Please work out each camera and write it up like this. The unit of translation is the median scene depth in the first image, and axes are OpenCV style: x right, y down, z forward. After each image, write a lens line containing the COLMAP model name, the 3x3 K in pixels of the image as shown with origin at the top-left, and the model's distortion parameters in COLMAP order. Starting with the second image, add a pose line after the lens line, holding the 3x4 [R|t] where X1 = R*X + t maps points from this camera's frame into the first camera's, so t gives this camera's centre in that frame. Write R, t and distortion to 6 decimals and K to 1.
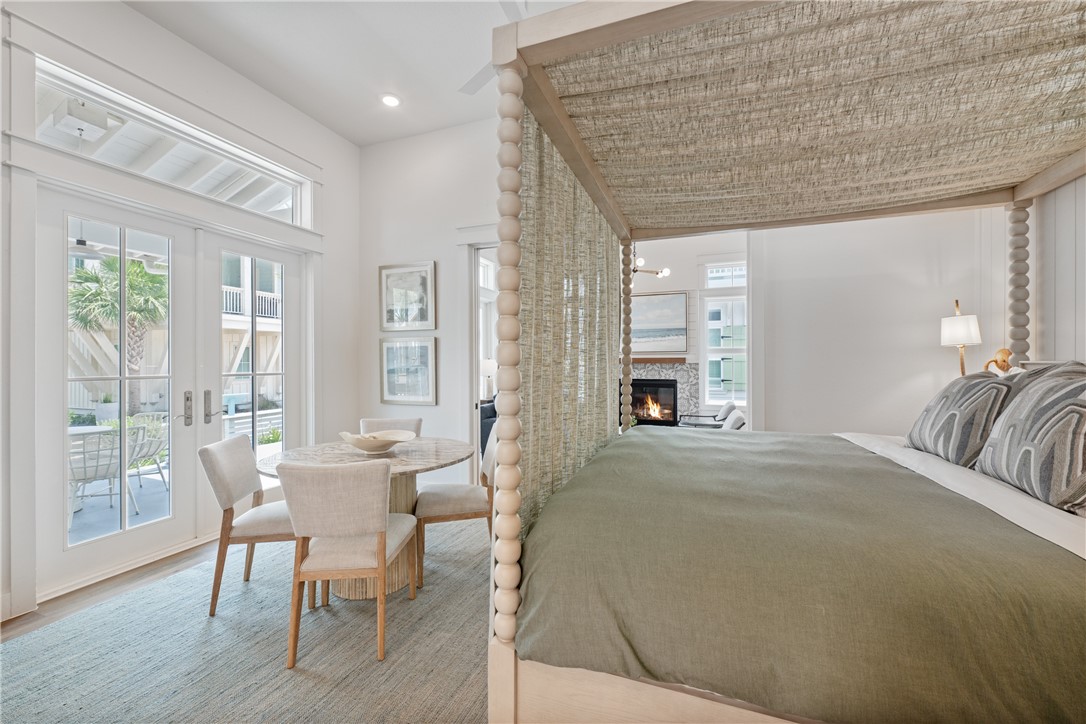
lens RADIAL K [[429.0, 0, 543.0], [0, 429.0, 362.0], [0, 0, 1]] dist [-0.001703, -0.000222]
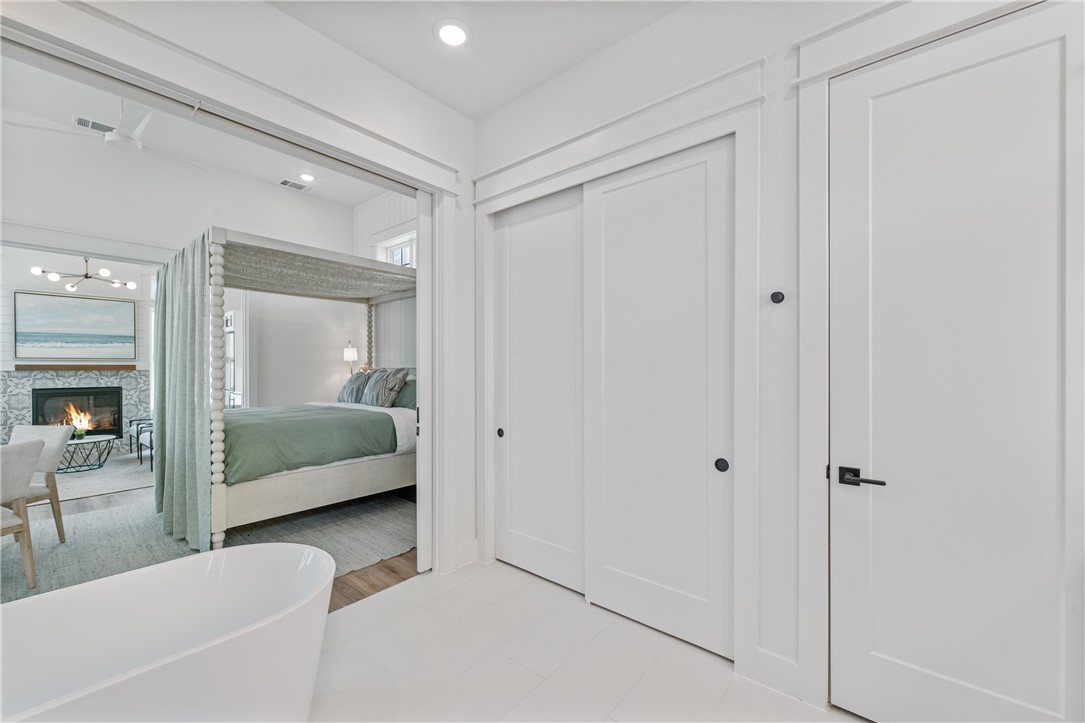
lens RADIAL K [[427.4, 0, 545.9], [0, 427.4, 369.5], [0, 0, 1]] dist [-0.000080, -0.000389]
pose [[0.325227, -0.001429, 0.945635, -0.913638], [0.002295, 0.999997, 0.000722, 0.007585], [-0.945633, 0.001935, 0.325229, -0.784939]]
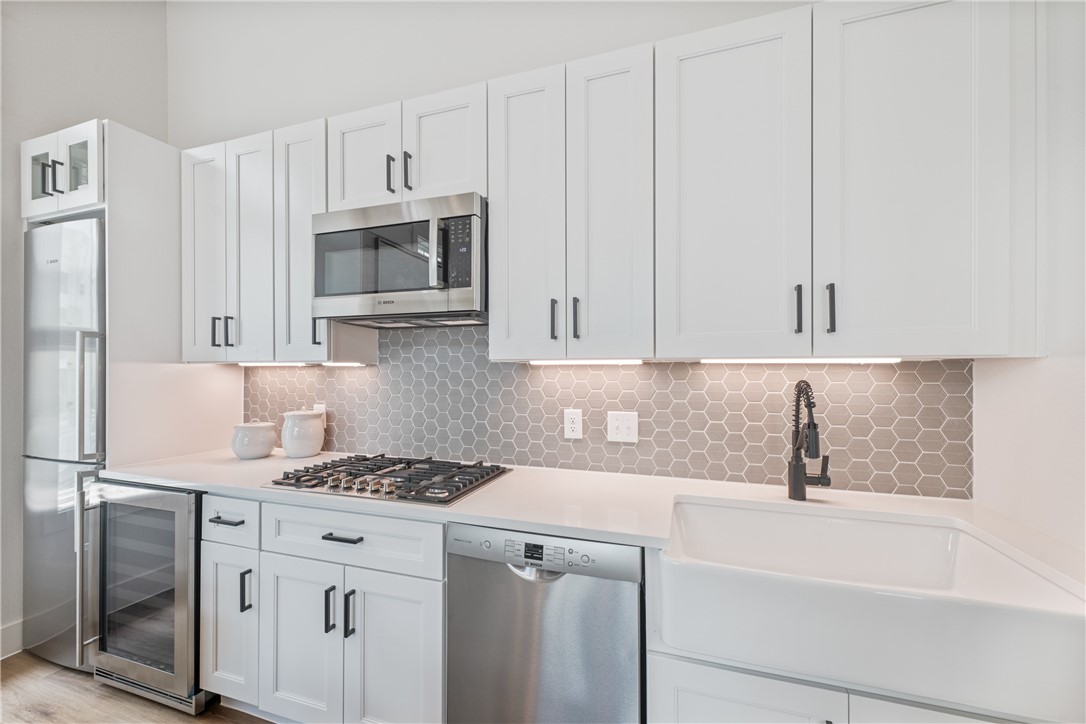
lens RADIAL K [[429.7, 0, 545.6], [0, 429.7, 366.9], [0, 0, 1]] dist [-0.000654, -0.000194]
pose [[-0.040474, 0.002946, 0.999176, 0.674326], [0.004599, 0.999986, -0.002762, -0.001783], [-0.999170, 0.004484, -0.040487, 1.887294]]
